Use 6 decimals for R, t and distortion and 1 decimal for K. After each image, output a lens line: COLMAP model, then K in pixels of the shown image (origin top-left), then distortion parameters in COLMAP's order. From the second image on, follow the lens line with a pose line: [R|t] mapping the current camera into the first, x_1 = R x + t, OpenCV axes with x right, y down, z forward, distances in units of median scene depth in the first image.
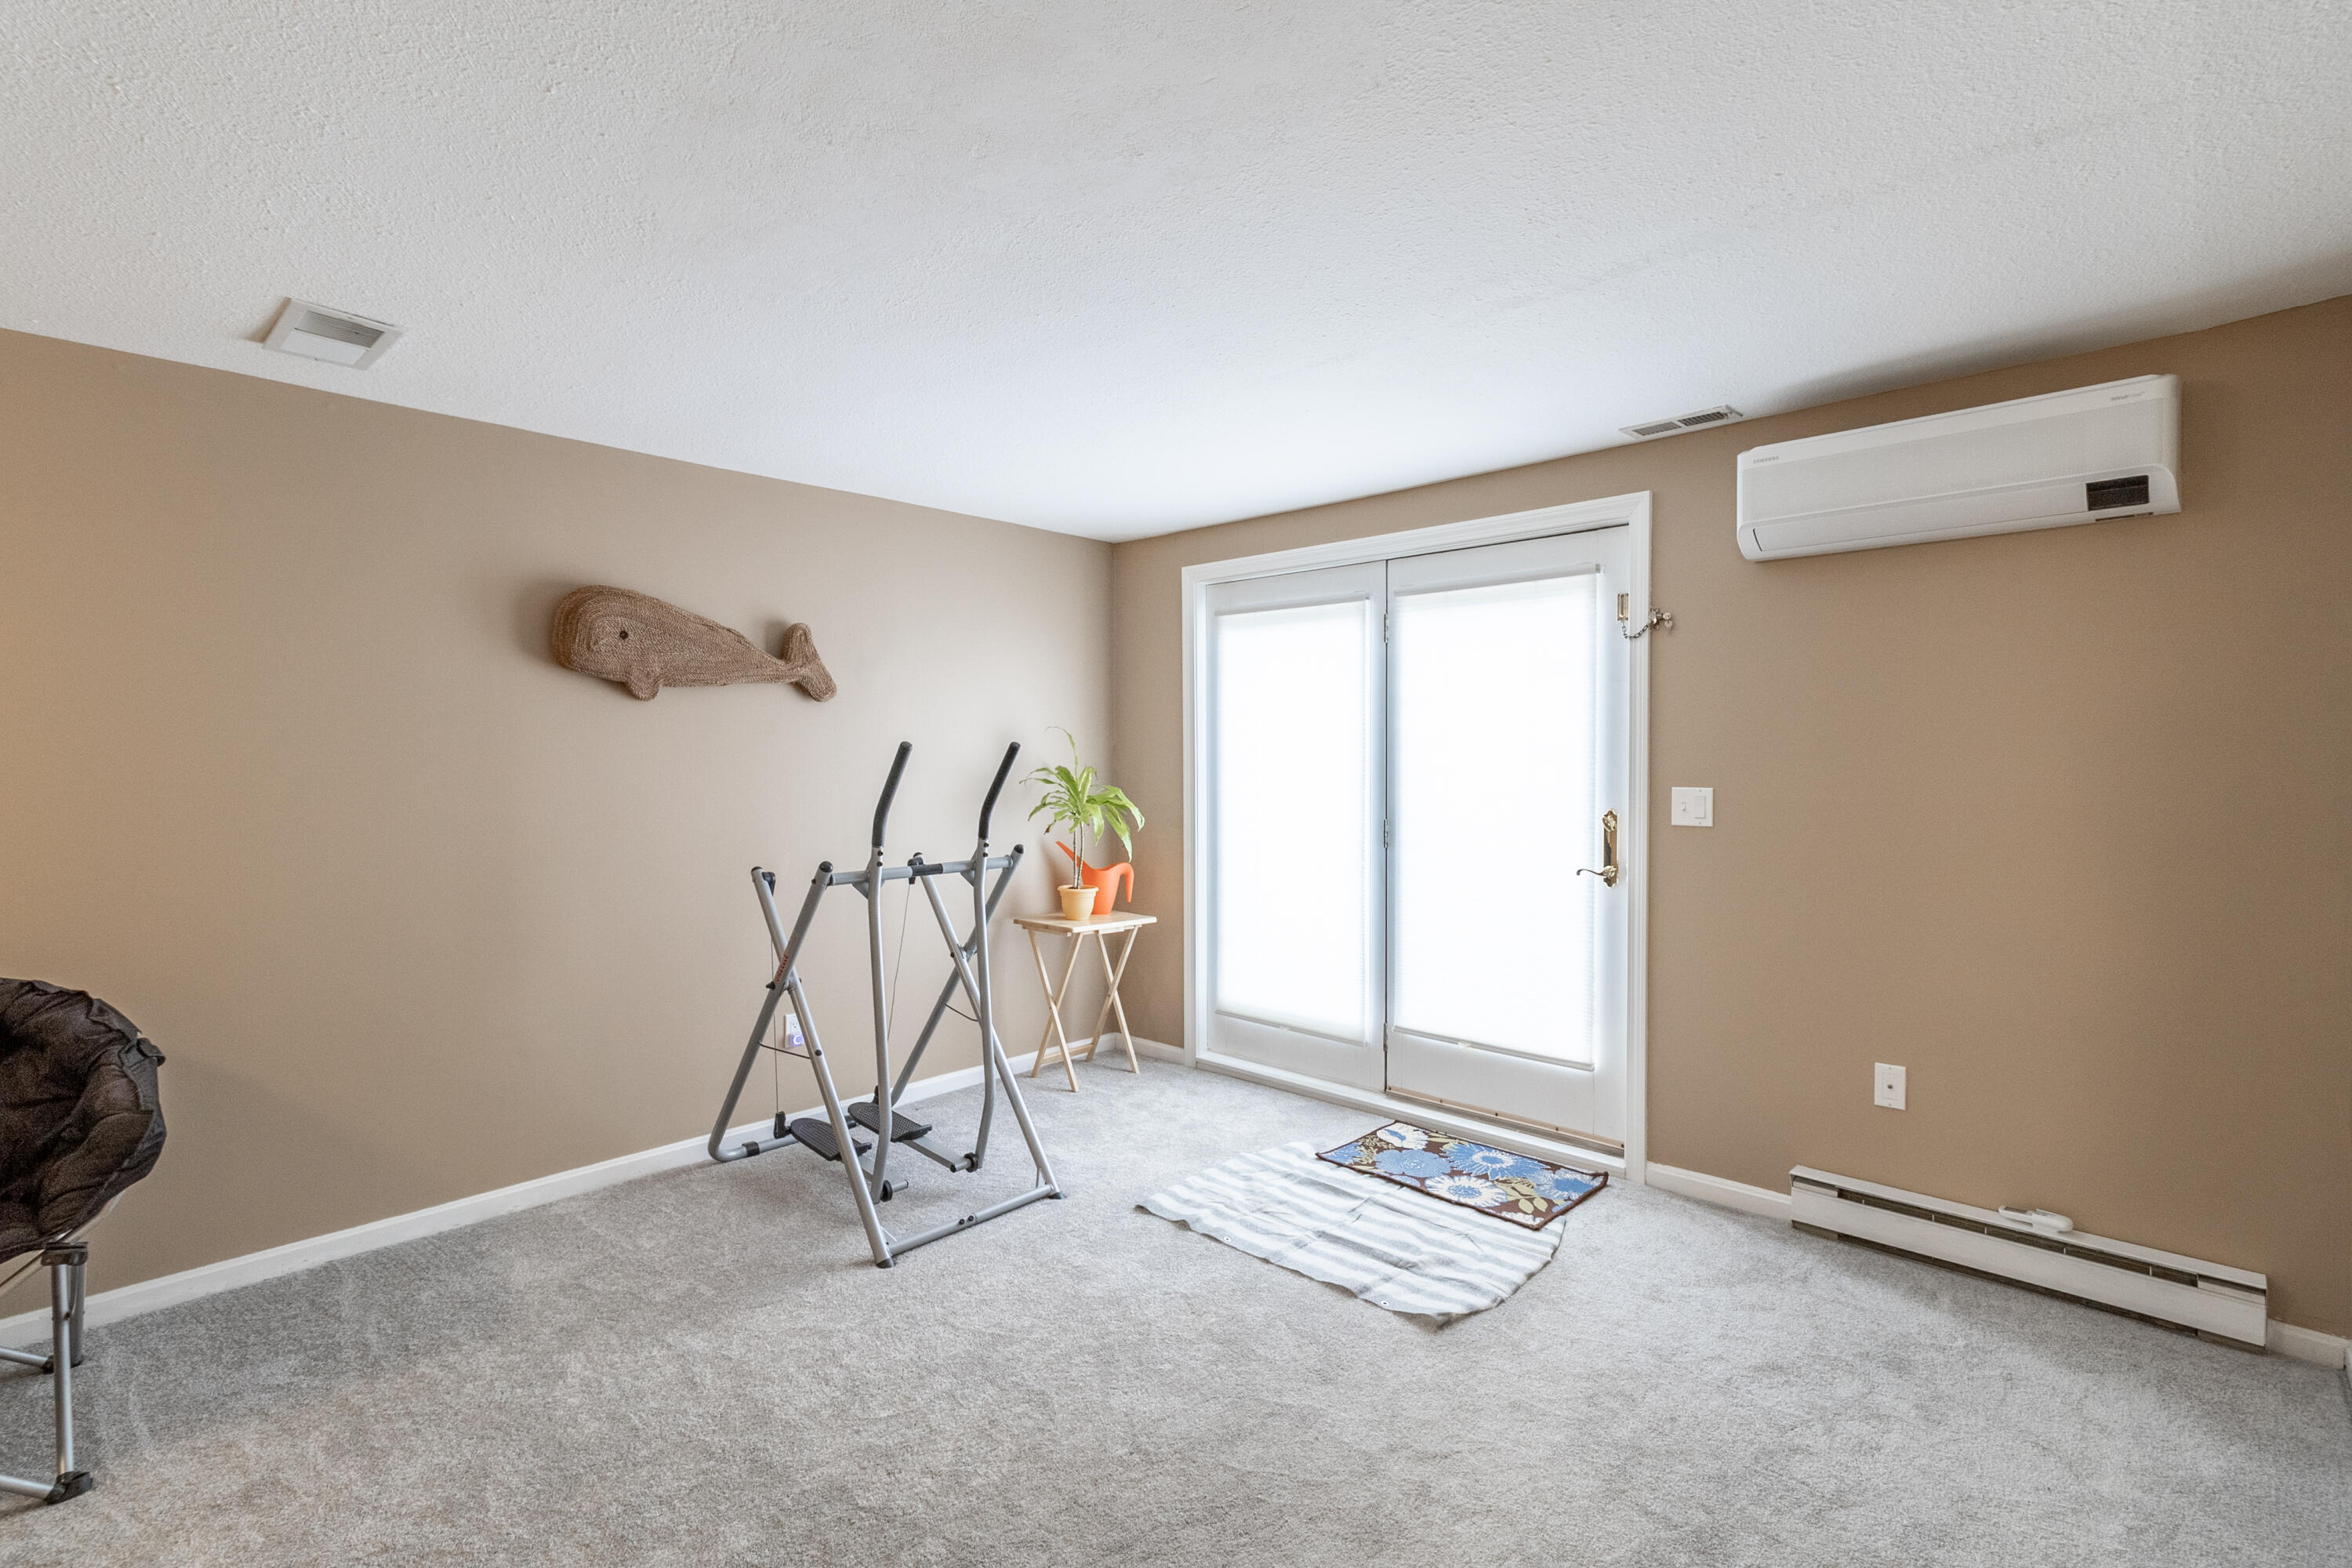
lens RADIAL K [[1077.8, 0, 1164.5], [0, 1077.8, 774.7], [0, 0, 1]] dist [0.002069, -0.000093]
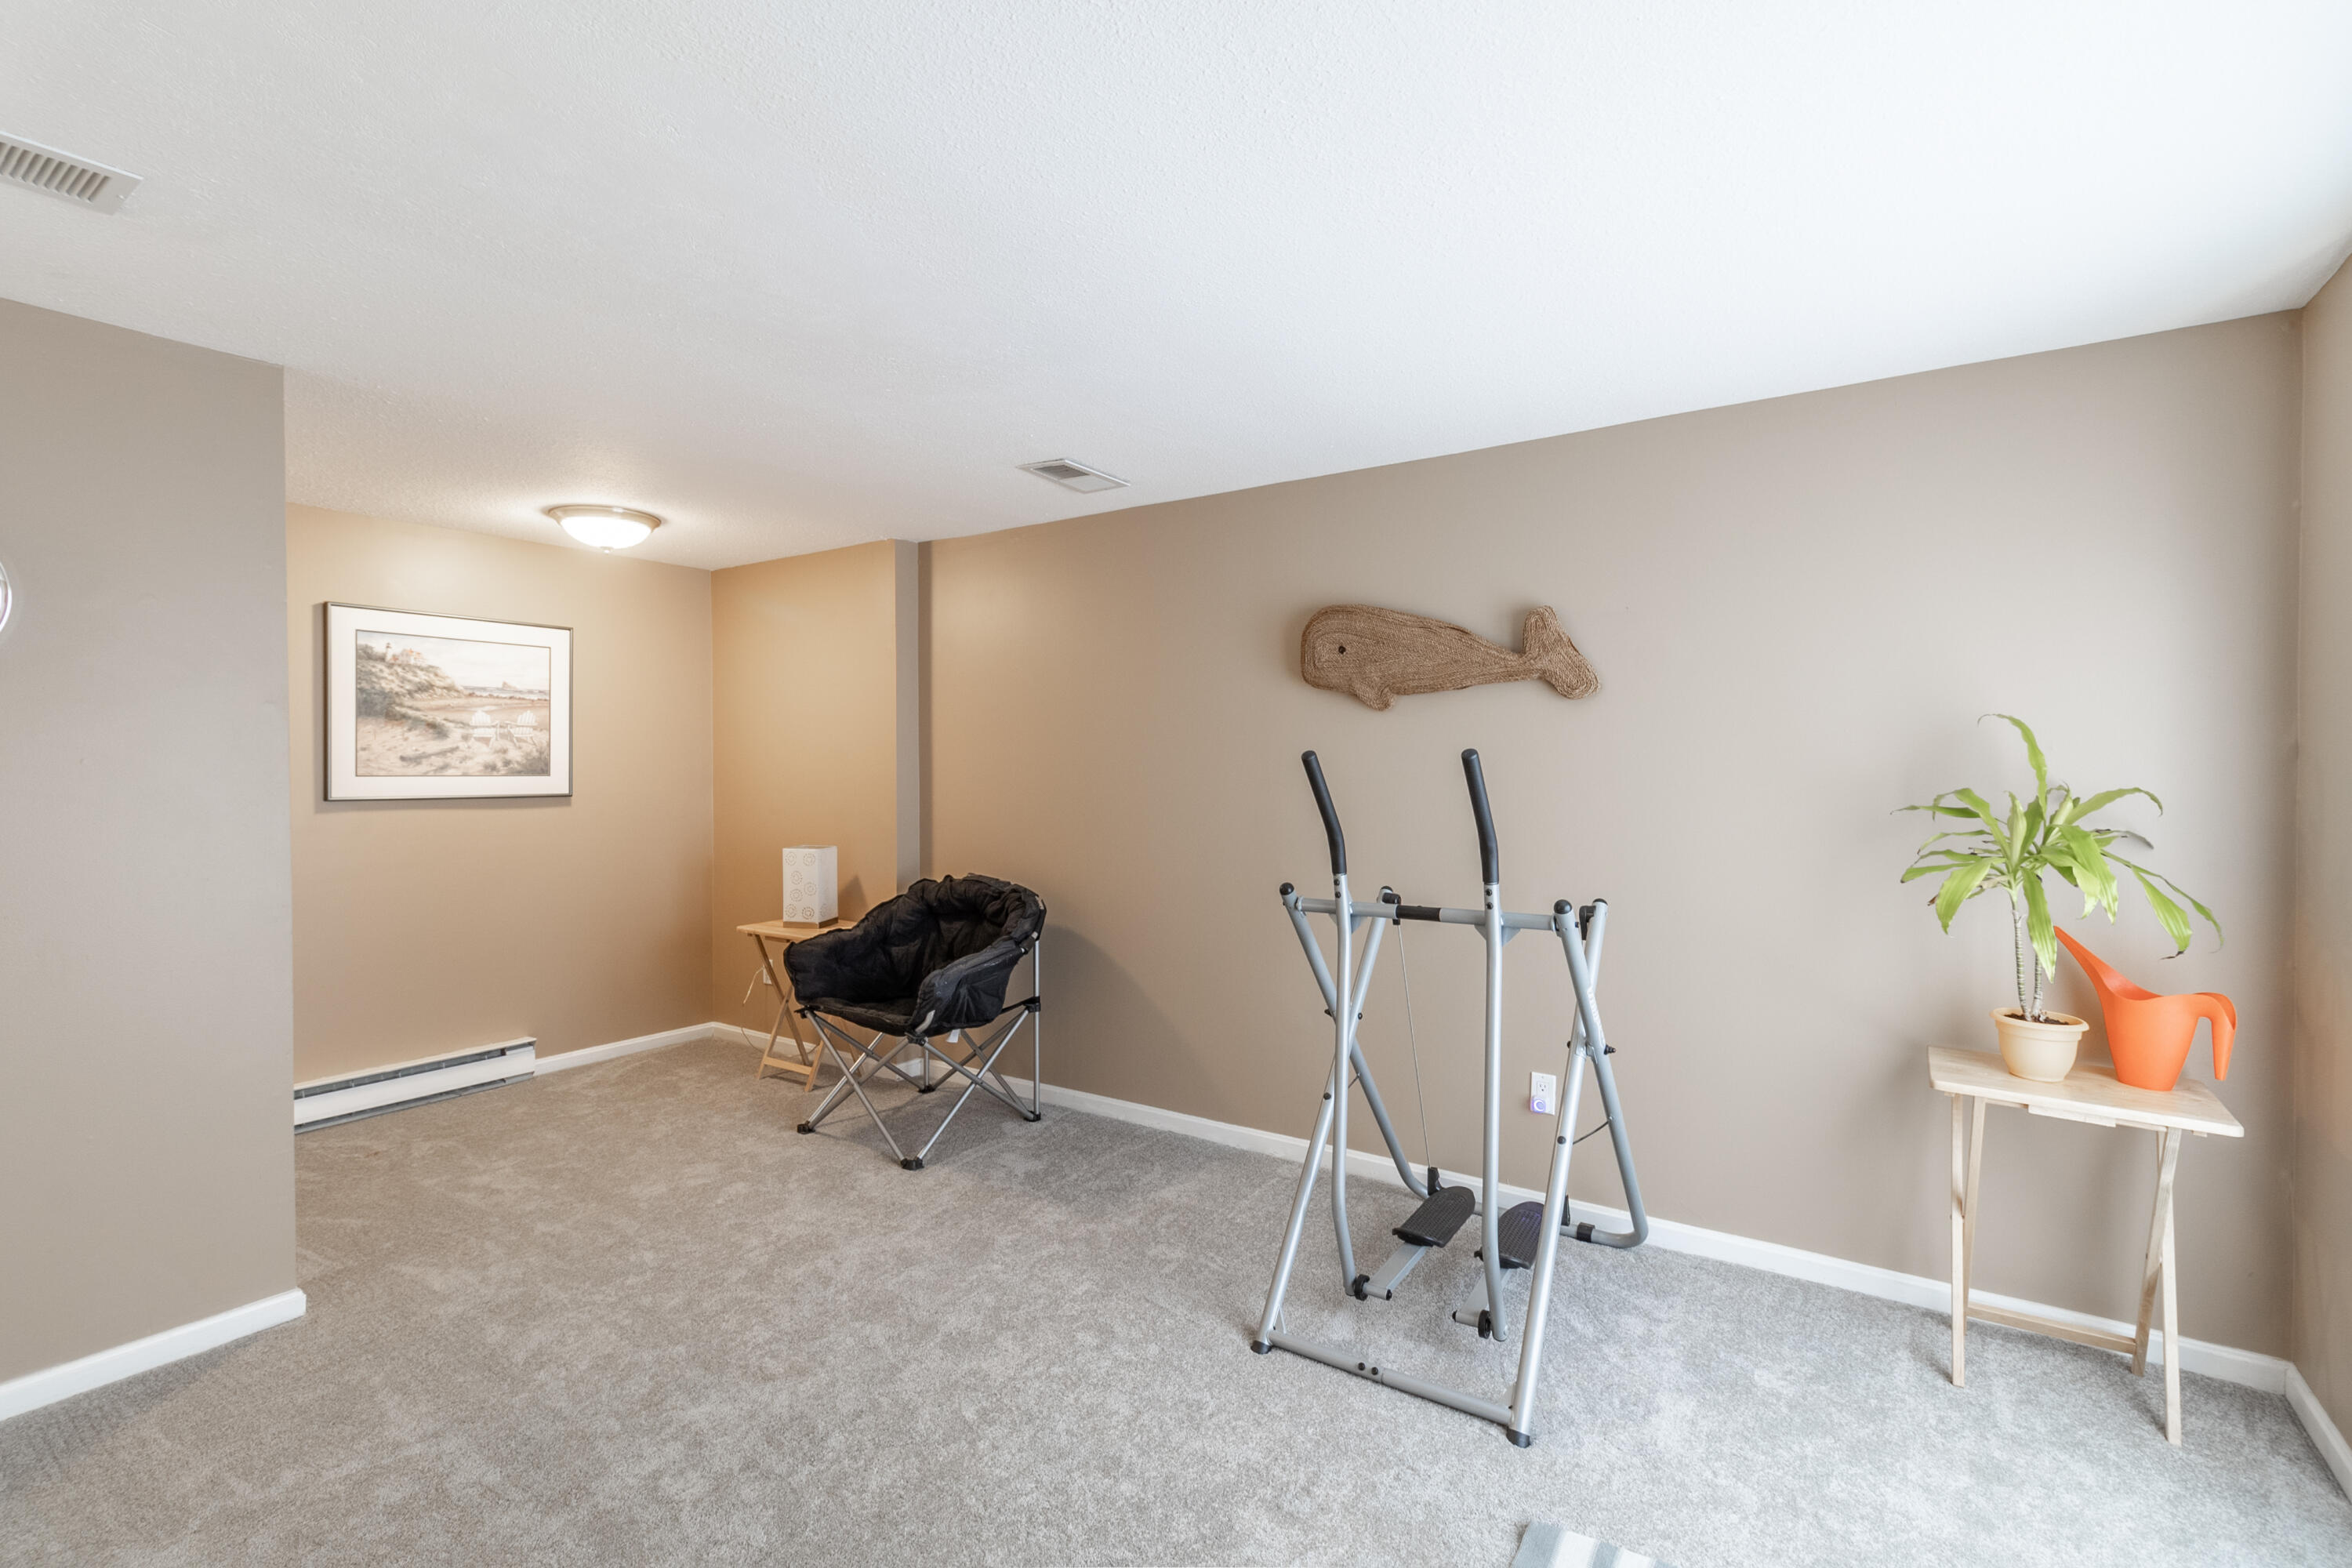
lens RADIAL K [[1077.8, 0, 1165.0], [0, 1077.8, 776.8], [0, 0, 1]] dist [0.002069, -0.000093]
pose [[0.152601, 0.014832, -0.988177, 0.506130], [-0.014874, 0.999809, 0.012710, -0.017315], [0.988176, 0.012758, 0.152792, 0.672819]]
